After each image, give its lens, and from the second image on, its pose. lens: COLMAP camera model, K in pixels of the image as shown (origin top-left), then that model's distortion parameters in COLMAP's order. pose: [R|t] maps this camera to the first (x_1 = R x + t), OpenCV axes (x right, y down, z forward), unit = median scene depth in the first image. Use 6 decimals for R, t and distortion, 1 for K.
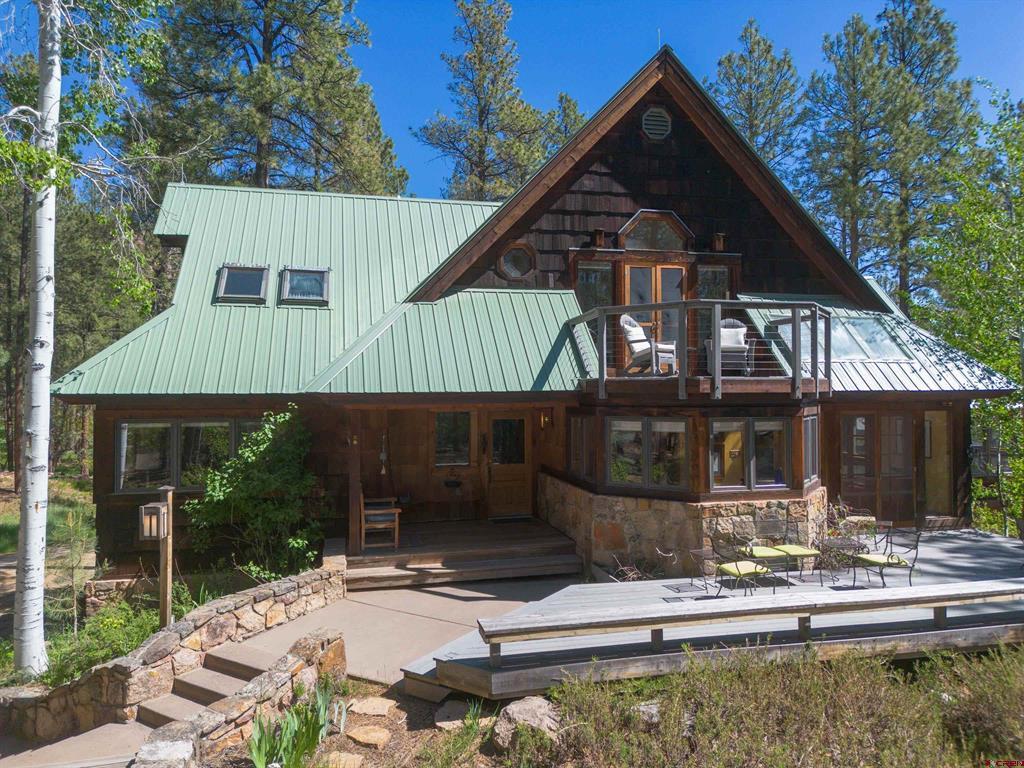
lens RADIAL K [[713.3, 0, 513.0], [0, 713.3, 382.6], [0, 0, 1]] dist [0.037711, -0.020238]
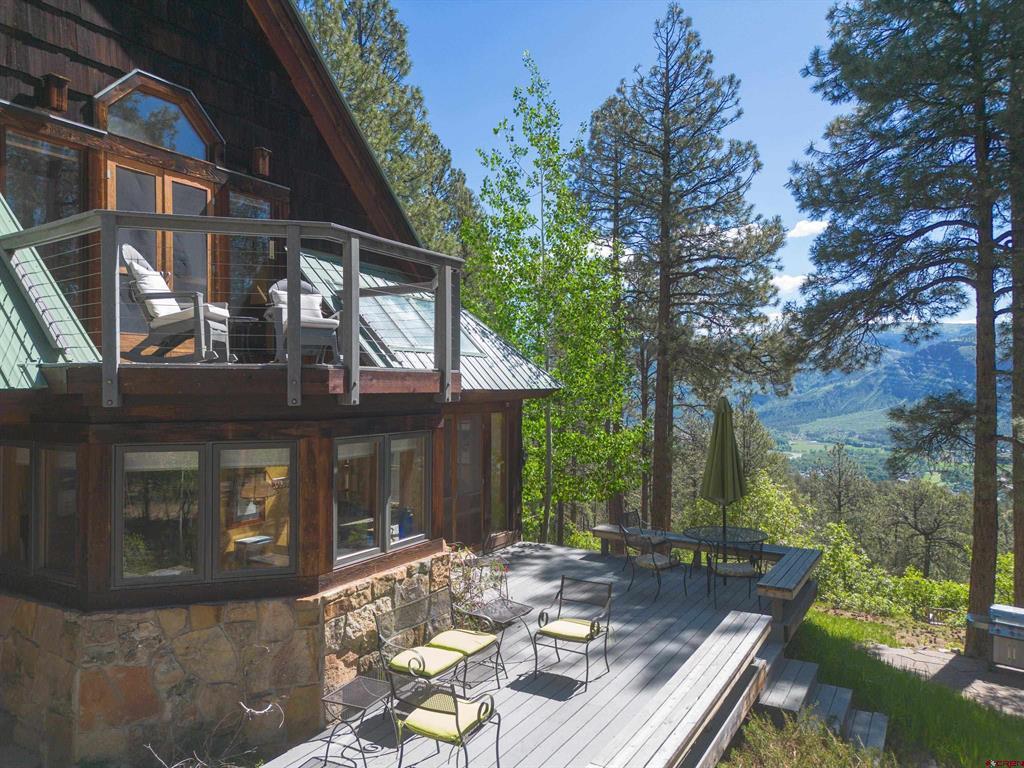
lens RADIAL K [[713.3, 0, 513.4], [0, 713.3, 379.6], [0, 0, 1]] dist [0.037711, -0.020238]
pose [[0.687981, 0.010672, 0.725650, -0.033903], [-0.010678, 0.999932, -0.004582, 0.003784], [-0.725650, -0.004596, 0.688049, 0.457870]]
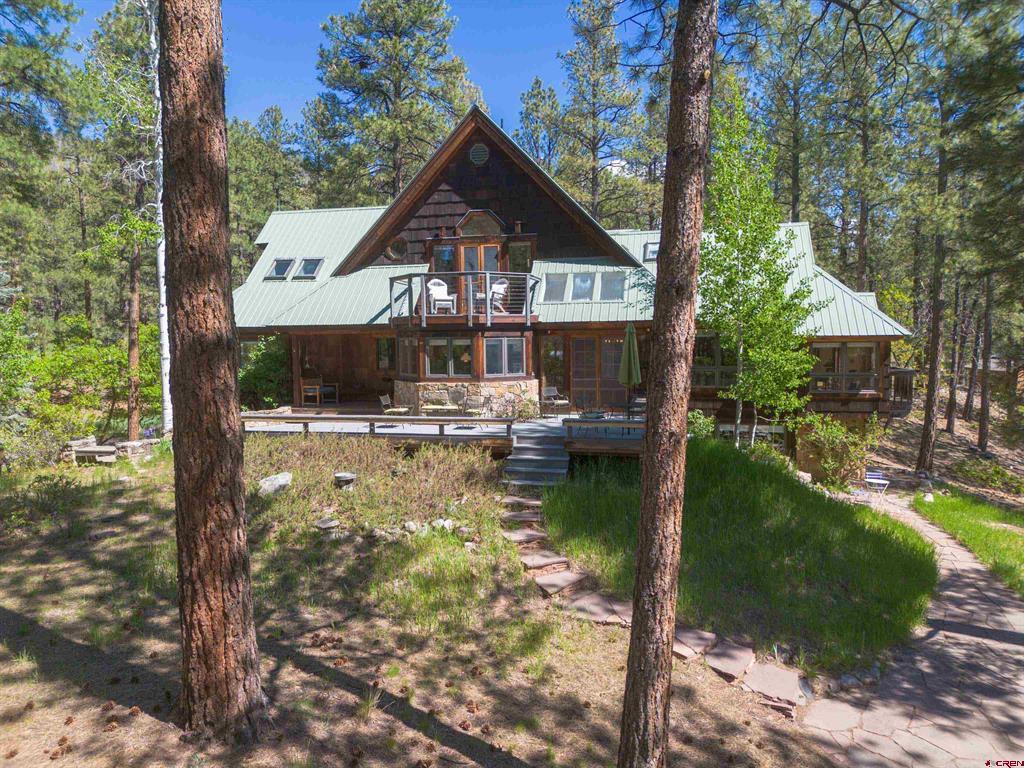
lens RADIAL K [[713.3, 0, 515.9], [0, 713.3, 386.4], [0, 0, 1]] dist [0.037711, -0.020238]
pose [[0.892827, 0.027551, -0.449556, 1.178973], [0.010177, 0.996638, 0.081291, 0.026035], [0.450284, -0.077153, 0.889546, -0.480940]]
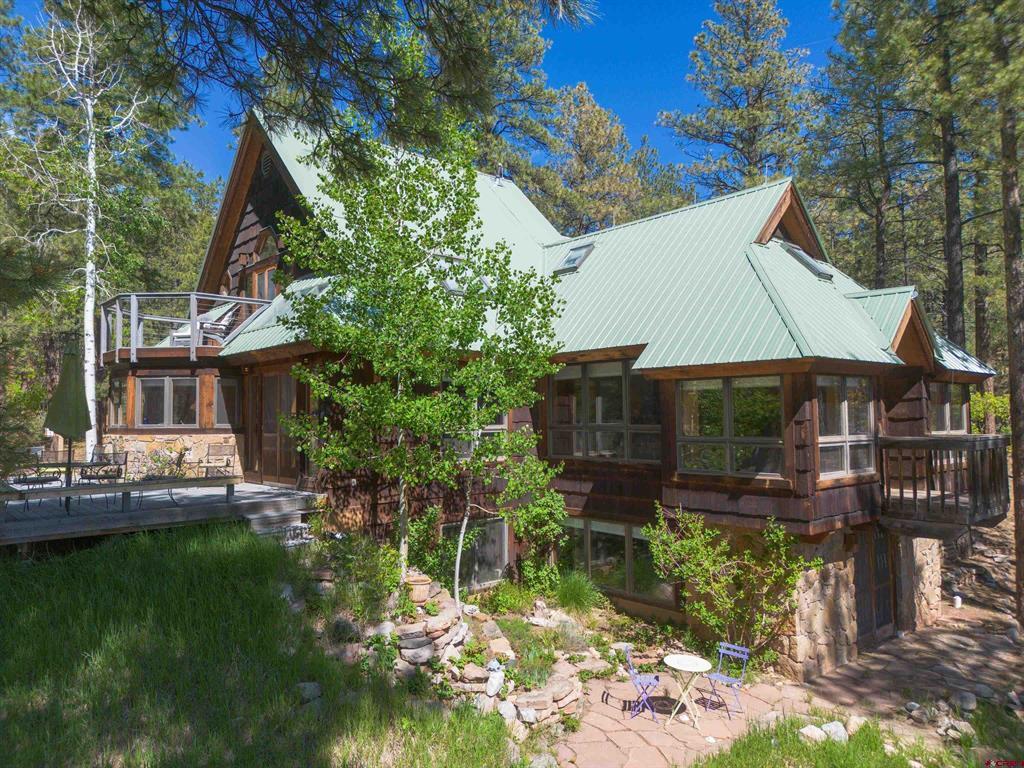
lens RADIAL K [[713.3, 0, 513.0], [0, 713.3, 383.3], [0, 0, 1]] dist [0.037711, -0.020238]
pose [[0.496068, -0.035572, -0.867554, 1.834542], [0.015137, 0.999363, -0.032320, 0.110127], [0.868151, 0.002901, 0.496291, 0.905822]]
